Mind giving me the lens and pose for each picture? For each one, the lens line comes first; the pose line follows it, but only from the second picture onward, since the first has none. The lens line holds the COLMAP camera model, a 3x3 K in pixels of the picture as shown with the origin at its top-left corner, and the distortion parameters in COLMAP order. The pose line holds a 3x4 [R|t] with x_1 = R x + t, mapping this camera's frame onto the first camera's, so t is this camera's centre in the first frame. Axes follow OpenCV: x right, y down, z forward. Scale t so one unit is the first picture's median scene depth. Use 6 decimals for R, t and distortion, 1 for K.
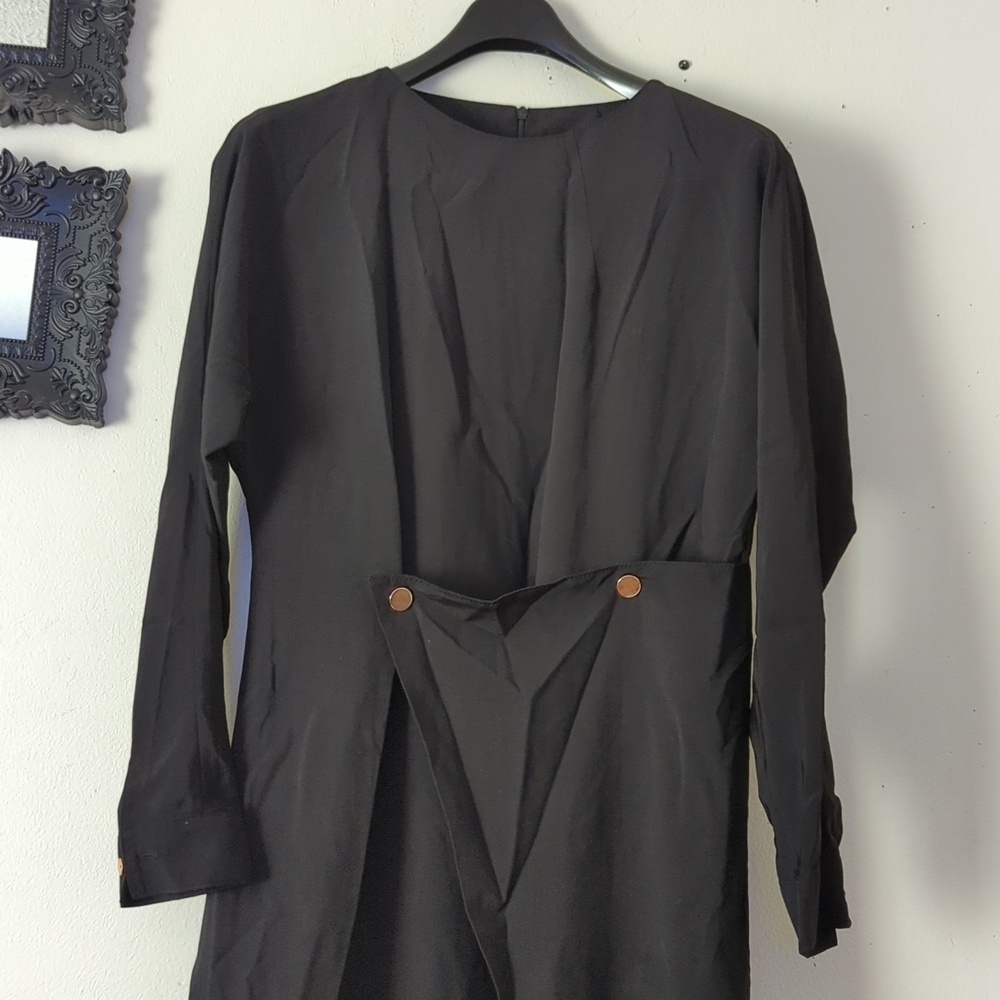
lens RADIAL K [[1627.9, 0, 524.0], [0, 1627.9, 496.4], [0, 0, 1]] dist [0.116949, -0.281307]
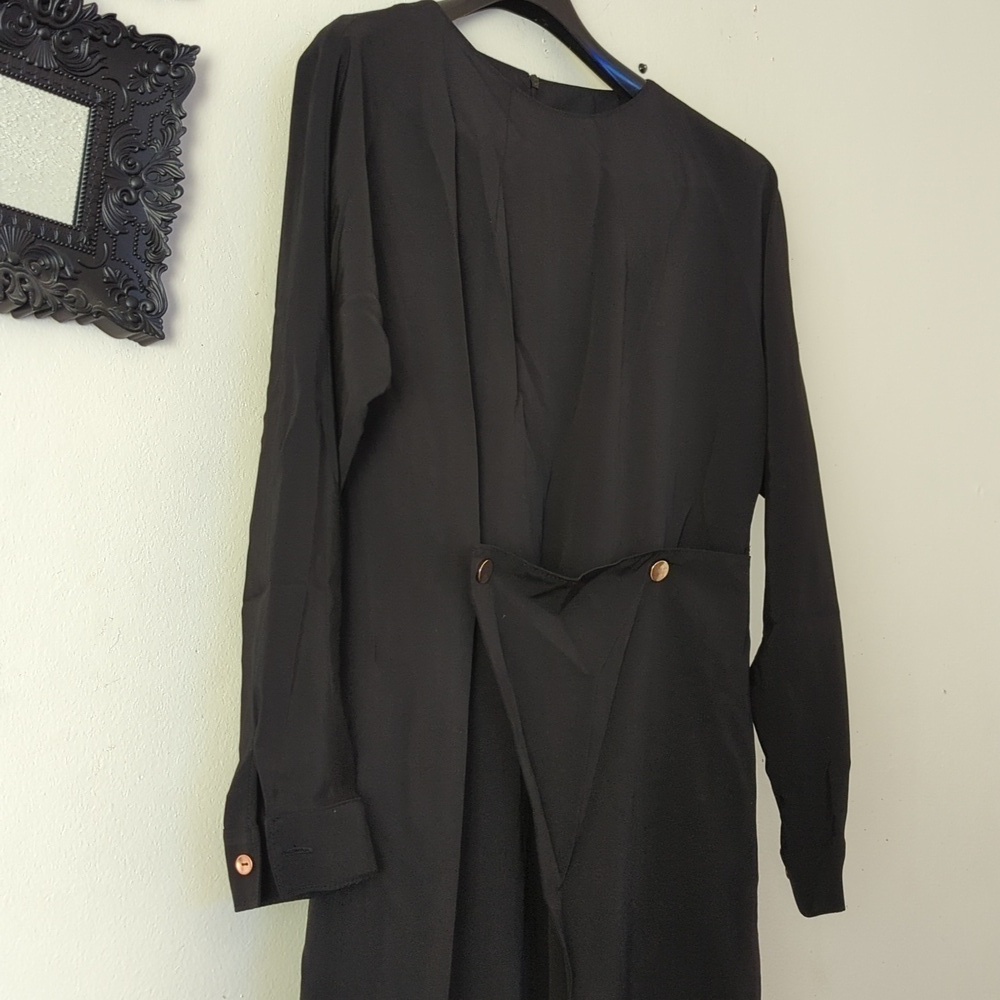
lens RADIAL K [[1627.9, 0, 524.0], [0, 1627.9, 496.4], [0, 0, 1]] dist [0.116949, -0.281307]
pose [[0.813027, 0.083041, 0.576274, -0.579208], [-0.093967, 0.995516, -0.010882, 0.025824], [-0.574594, -0.045303, 0.817184, 0.200198]]
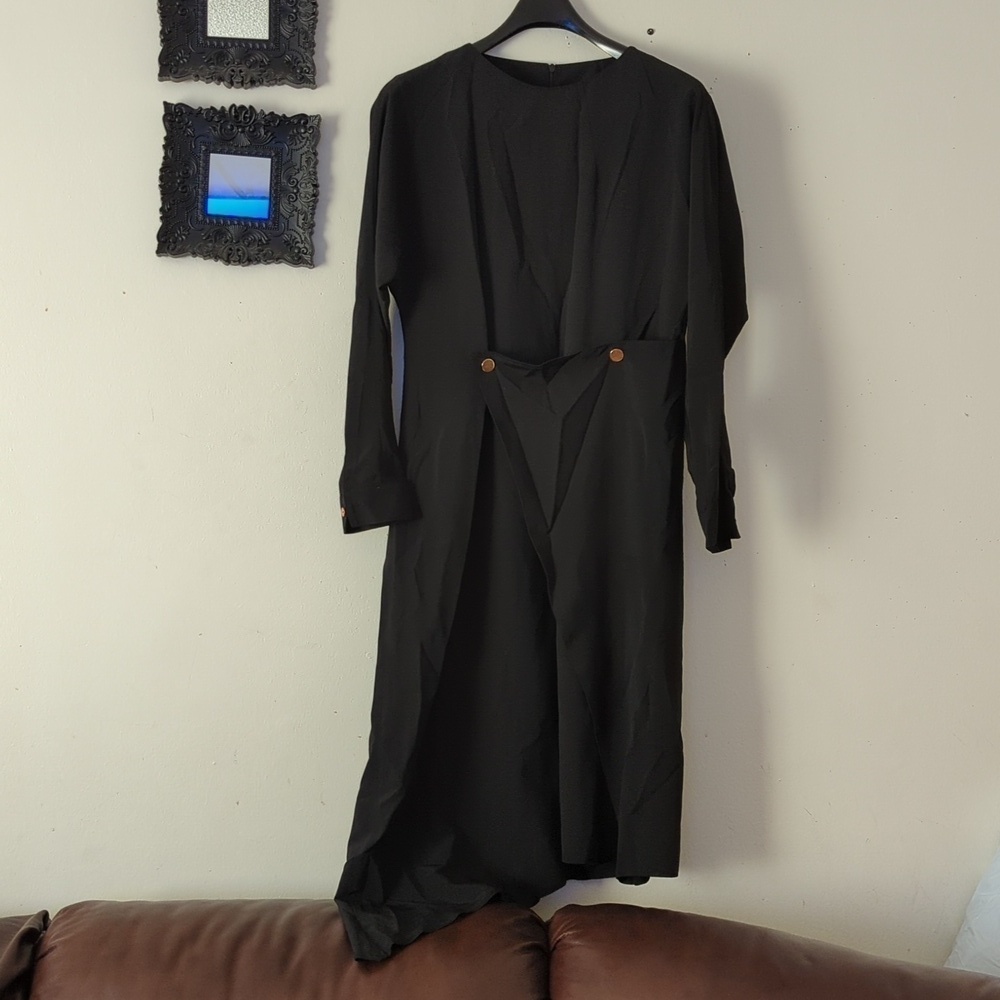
lens RADIAL K [[1627.9, 0, 524.0], [0, 1627.9, 496.4], [0, 0, 1]] dist [0.116949, -0.281307]
pose [[0.999469, -0.017508, -0.027490, 0.009450], [0.021577, 0.987602, 0.155486, -0.067739], [0.024426, -0.155997, 0.987455, -0.742183]]
